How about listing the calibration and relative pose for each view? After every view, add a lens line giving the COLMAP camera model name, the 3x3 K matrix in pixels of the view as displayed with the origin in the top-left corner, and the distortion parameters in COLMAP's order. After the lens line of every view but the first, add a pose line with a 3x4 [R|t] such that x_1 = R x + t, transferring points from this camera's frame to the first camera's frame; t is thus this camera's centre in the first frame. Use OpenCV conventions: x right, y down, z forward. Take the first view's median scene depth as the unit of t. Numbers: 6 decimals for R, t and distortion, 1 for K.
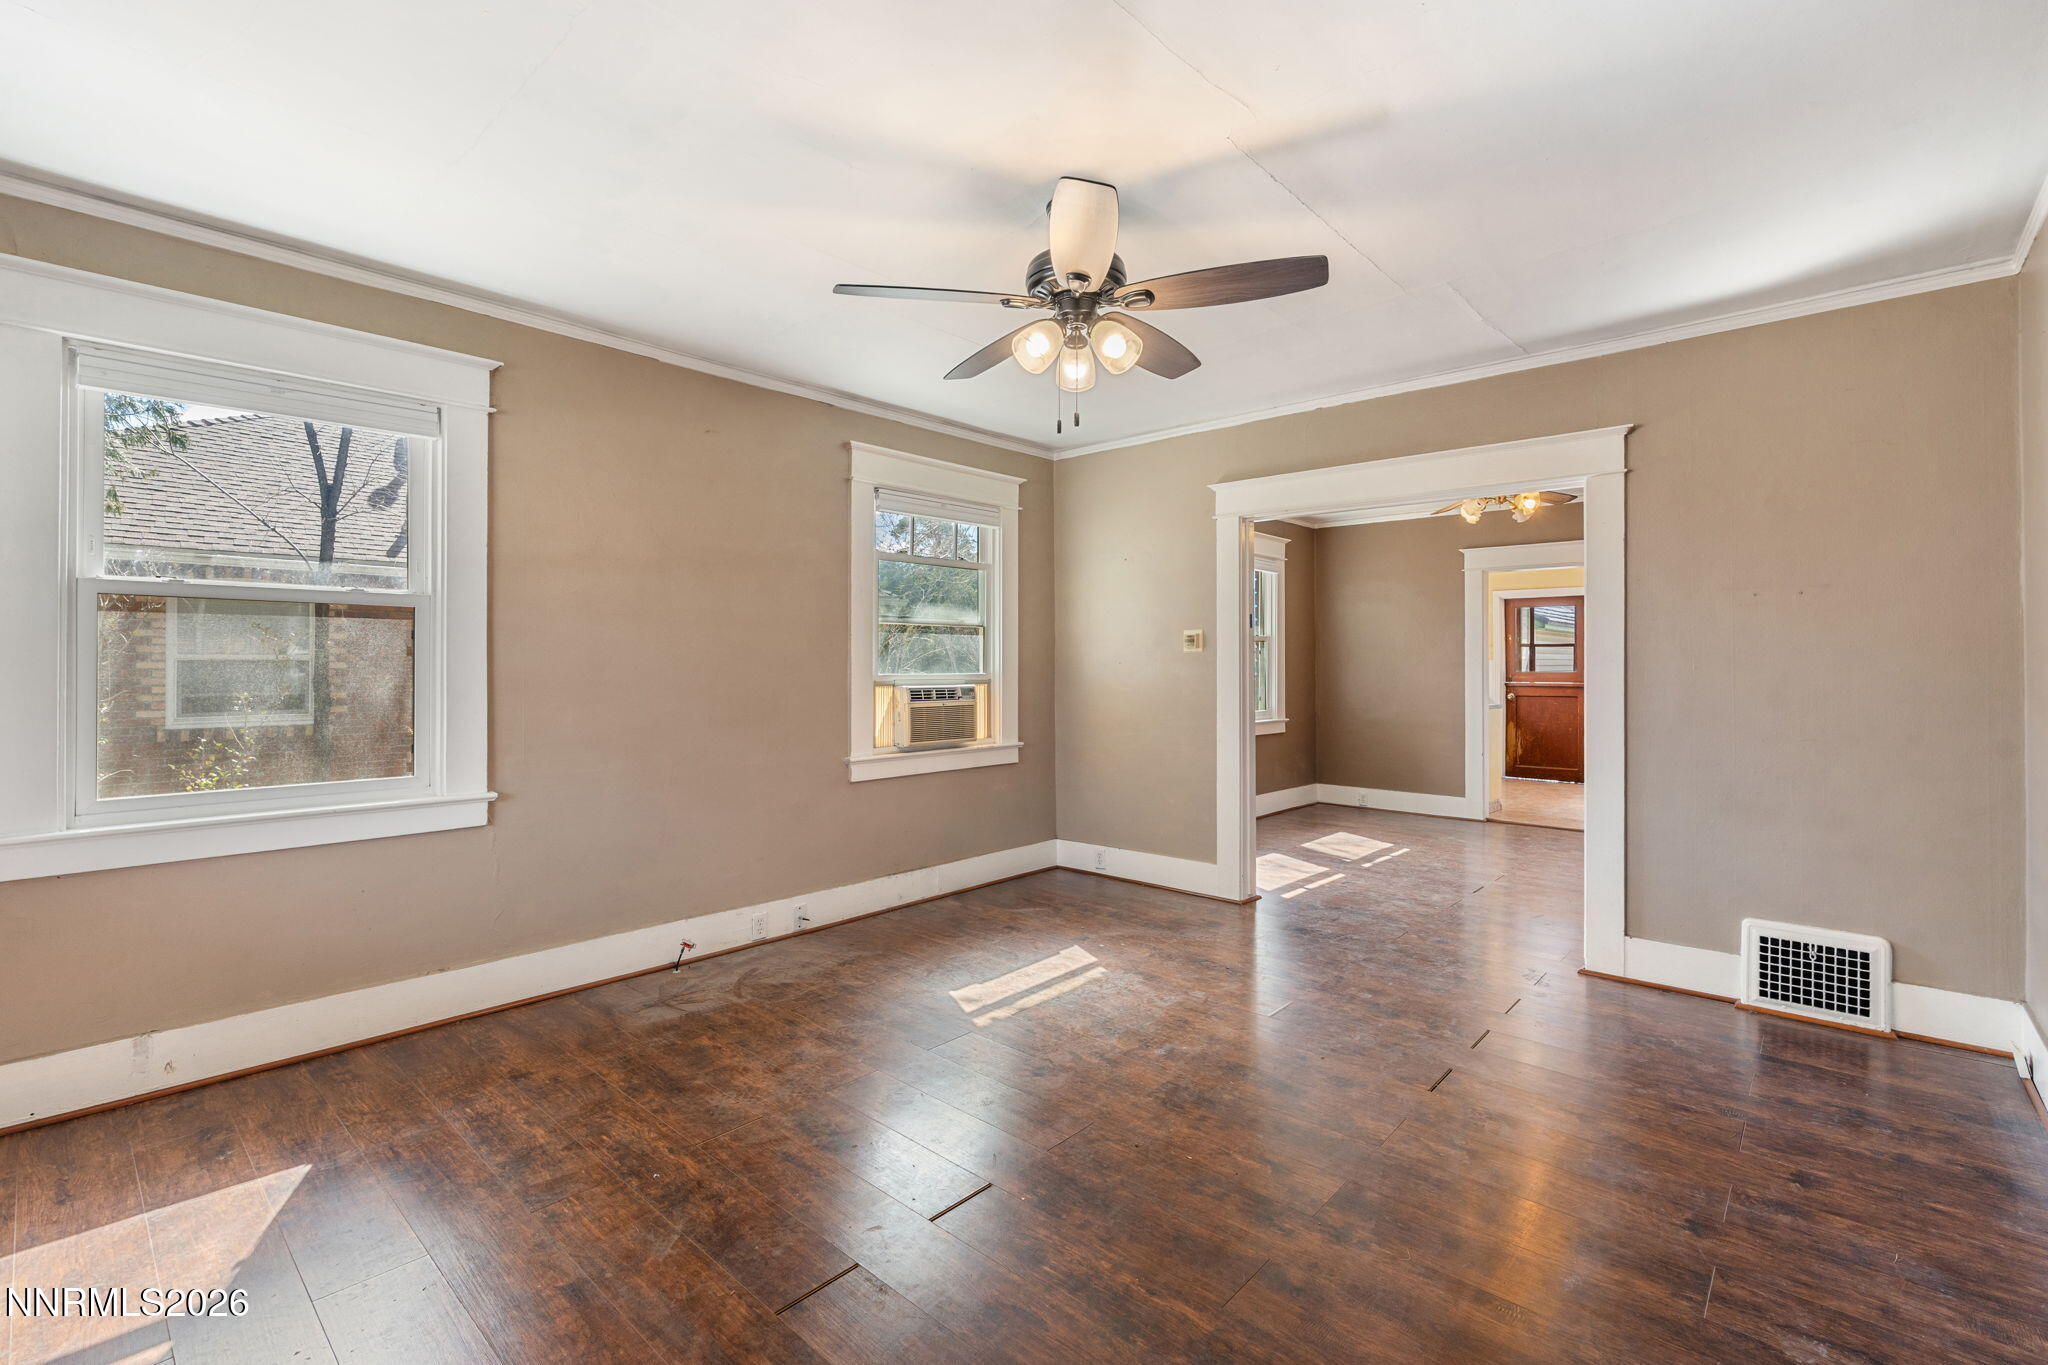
lens RADIAL K [[895.8, 0, 1020.6], [0, 895.8, 662.0], [0, 0, 1]] dist [-0.003391, 0.001713]
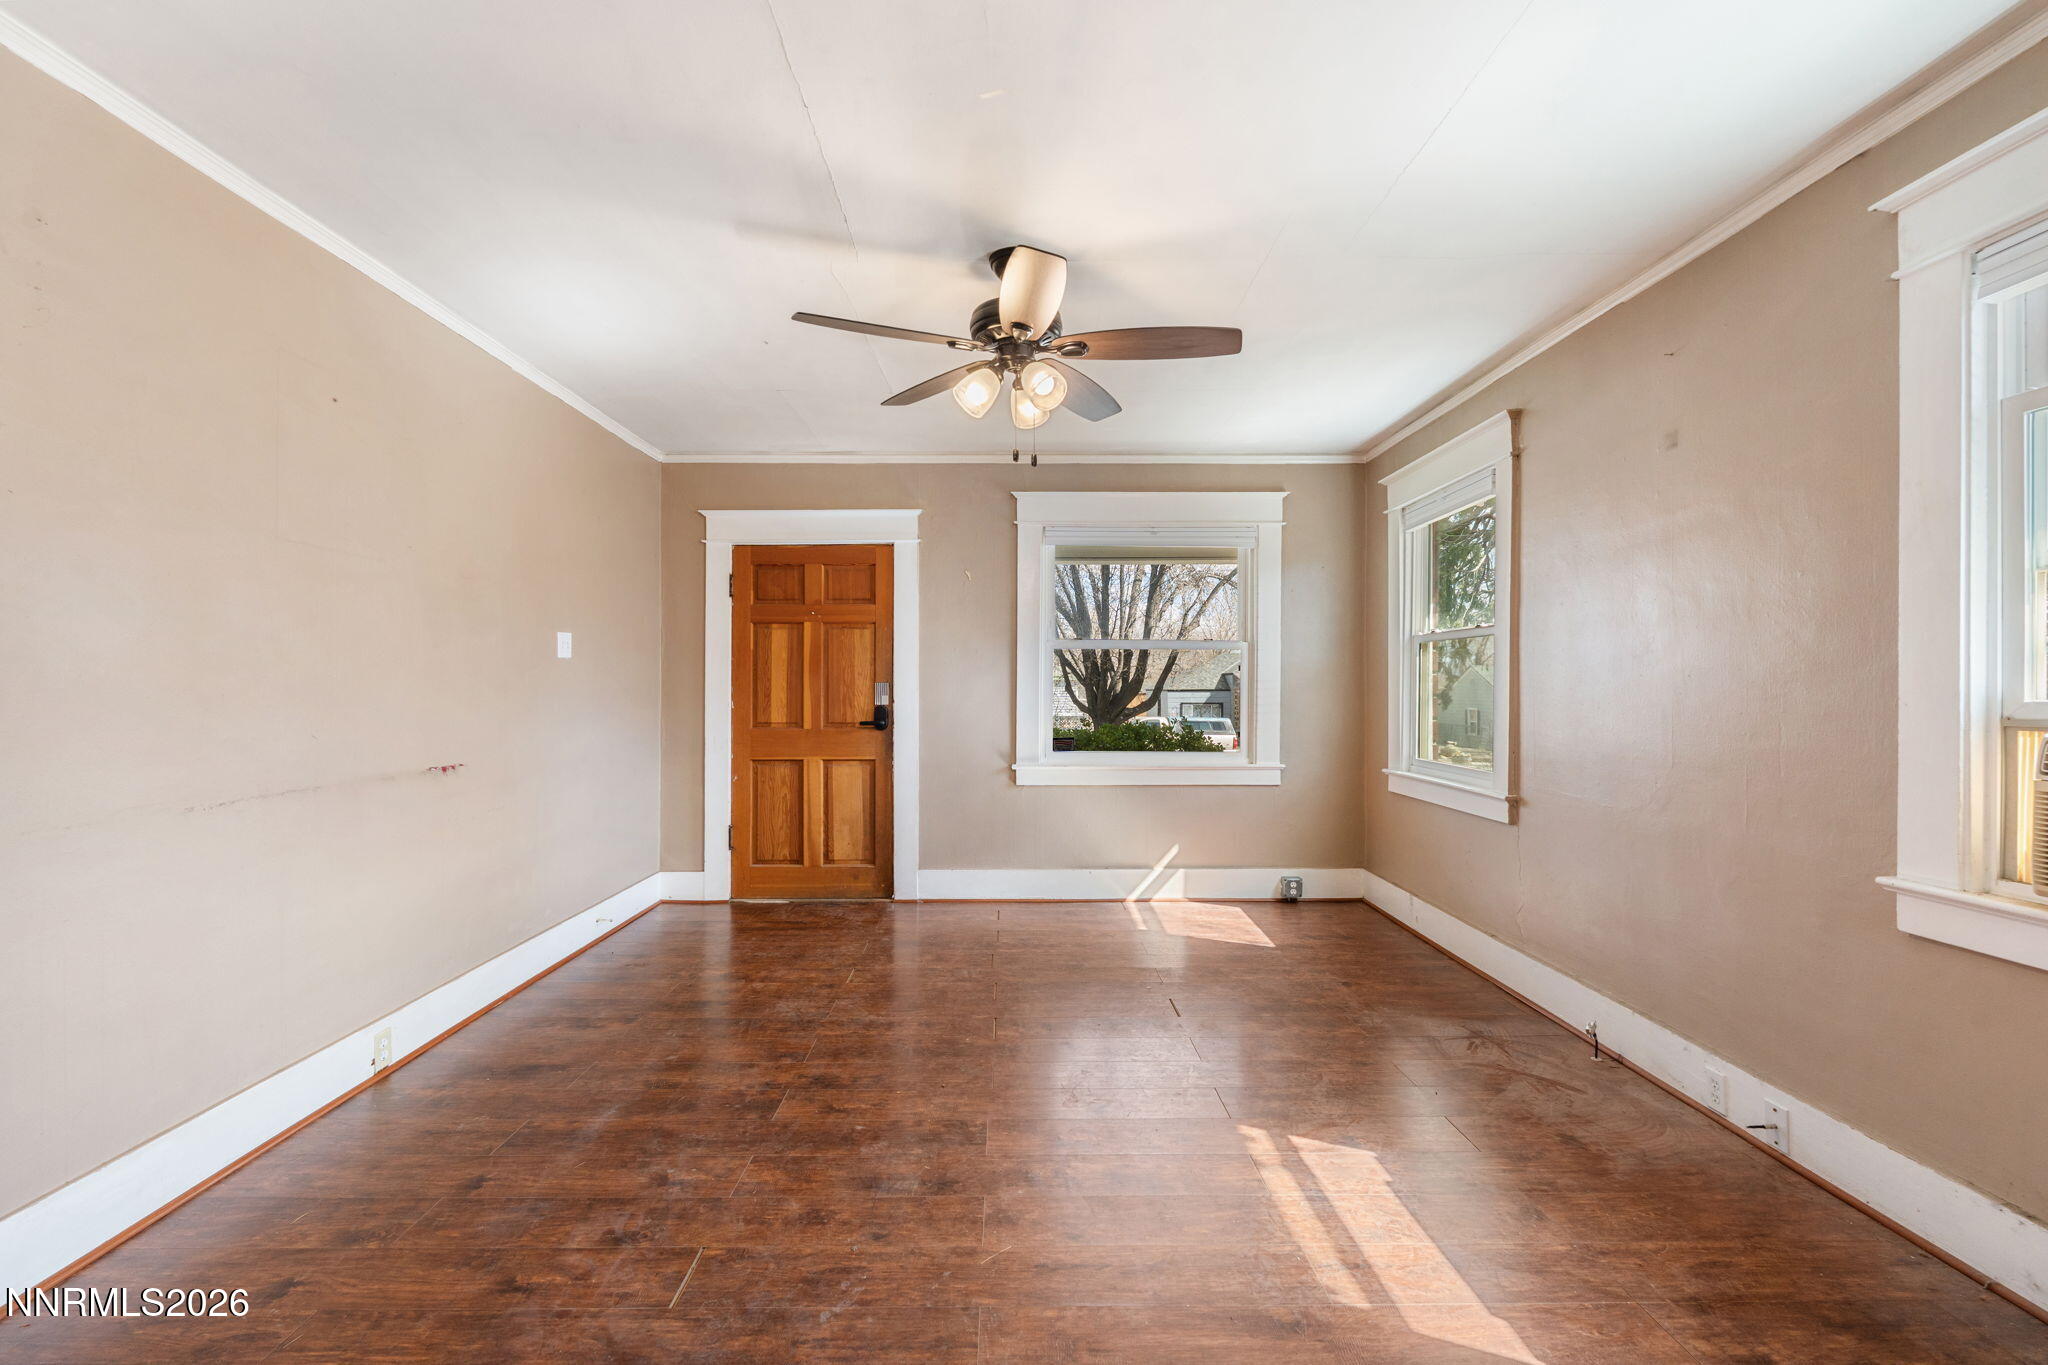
lens RADIAL K [[922.5, 0, 1015.7], [0, 922.5, 685.8], [0, 0, 1]] dist [-0.003716, 0.001770]
pose [[-0.733335, -0.002097, -0.679864, 0.262927], [0.004154, 0.999963, -0.007564, 0.005725], [0.679854, -0.008371, -0.733299, 0.580358]]
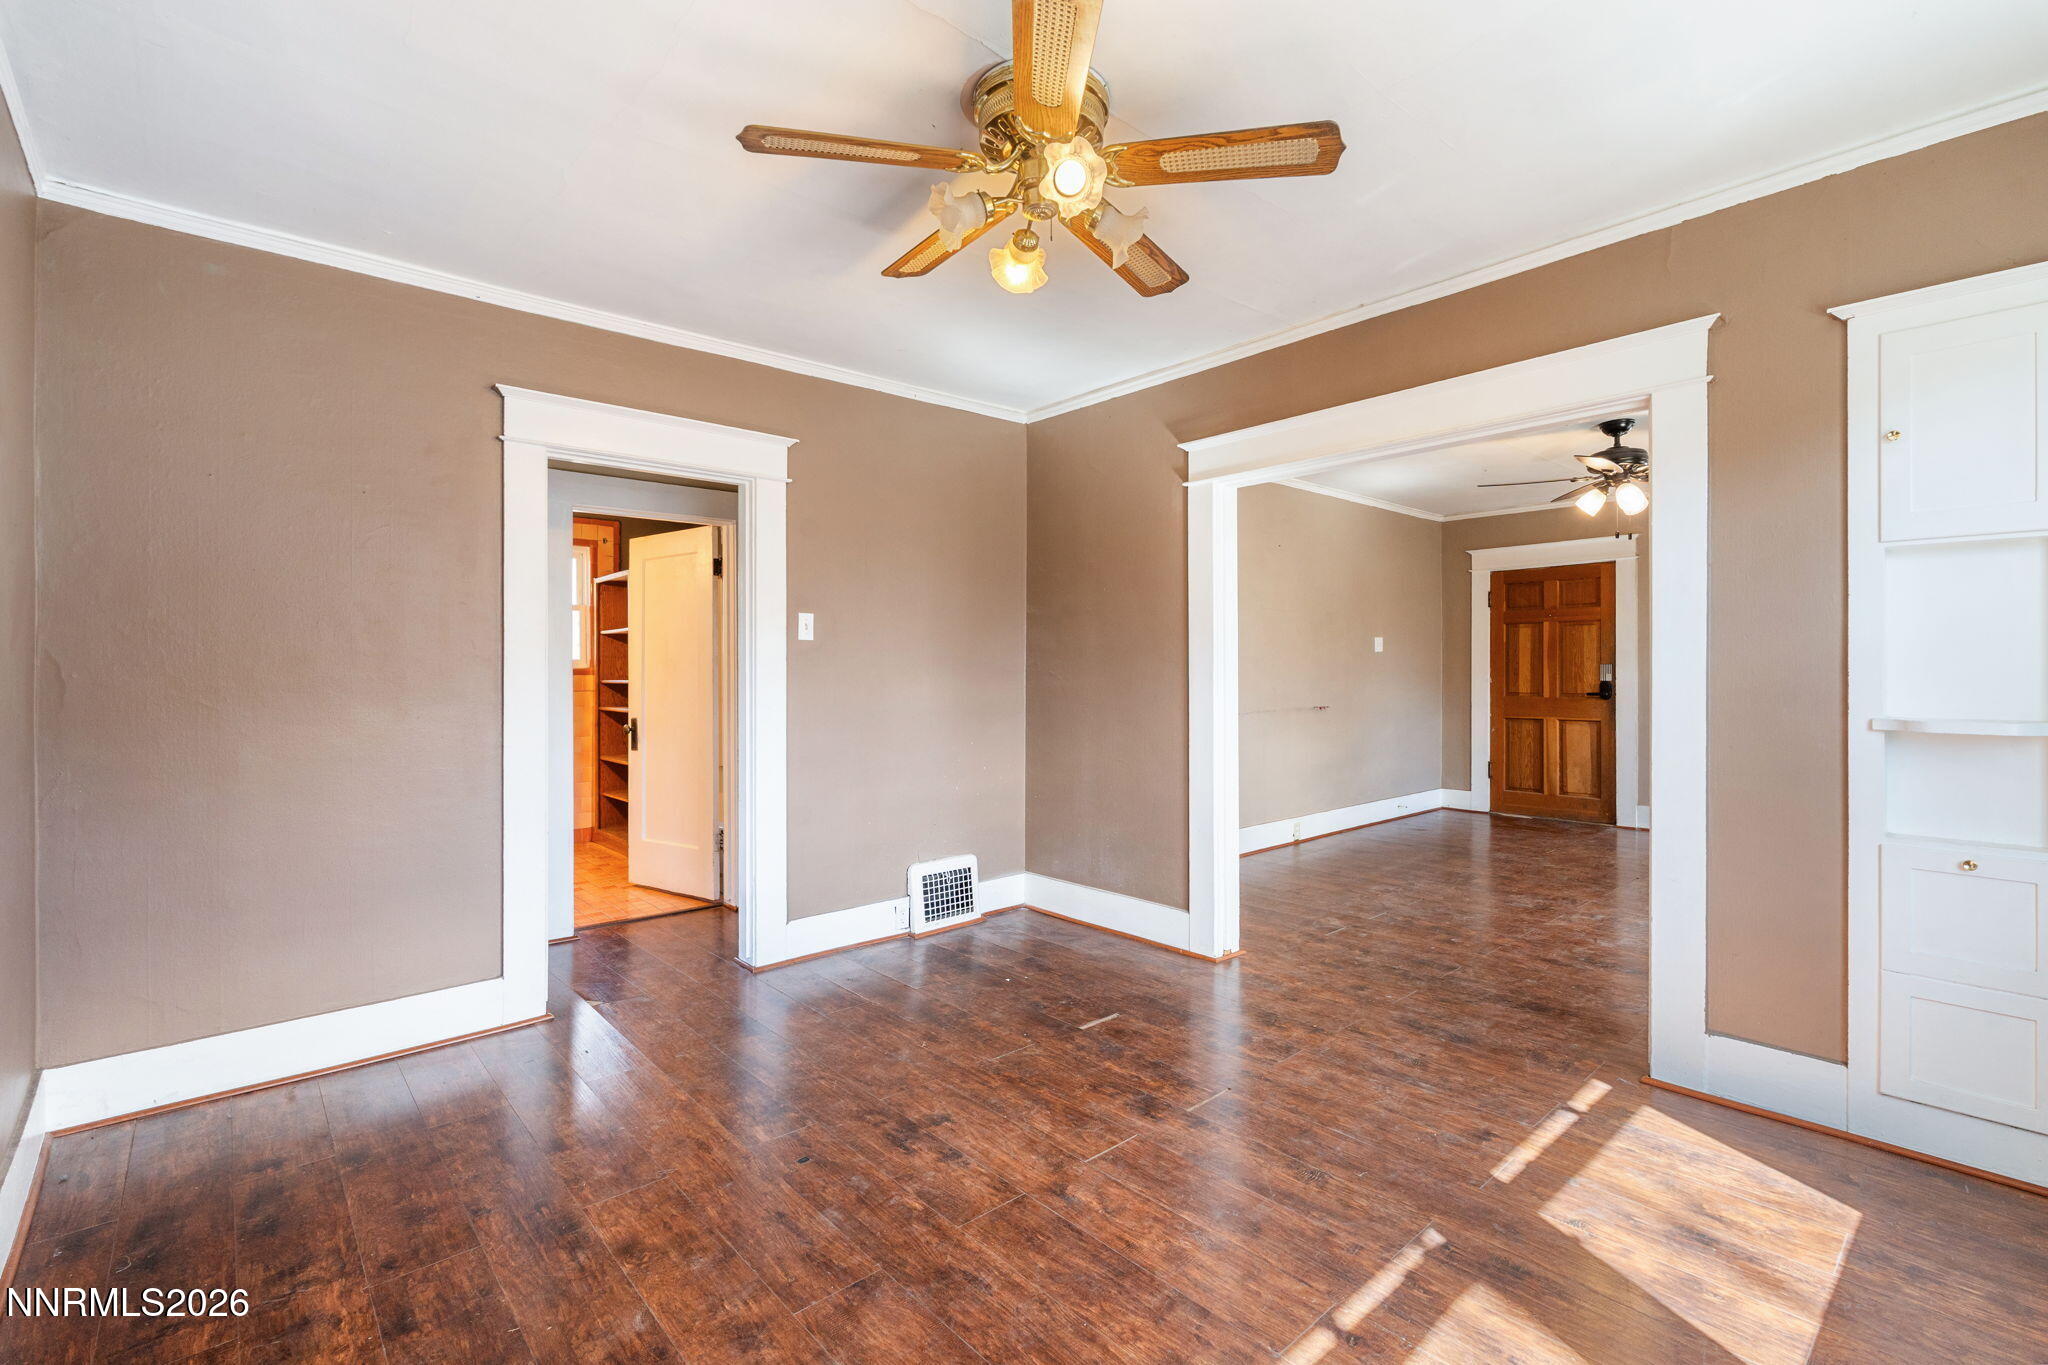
lens RADIAL K [[895.8, 0, 1036.2], [0, 895.8, 680.8], [0, 0, 1]] dist [-0.003391, 0.001713]
pose [[-0.995112, 0.004828, 0.098634, 0.342178], [0.005181, 0.999981, 0.003323, 0.008223], [-0.098616, 0.003818, -0.995118, 0.923487]]
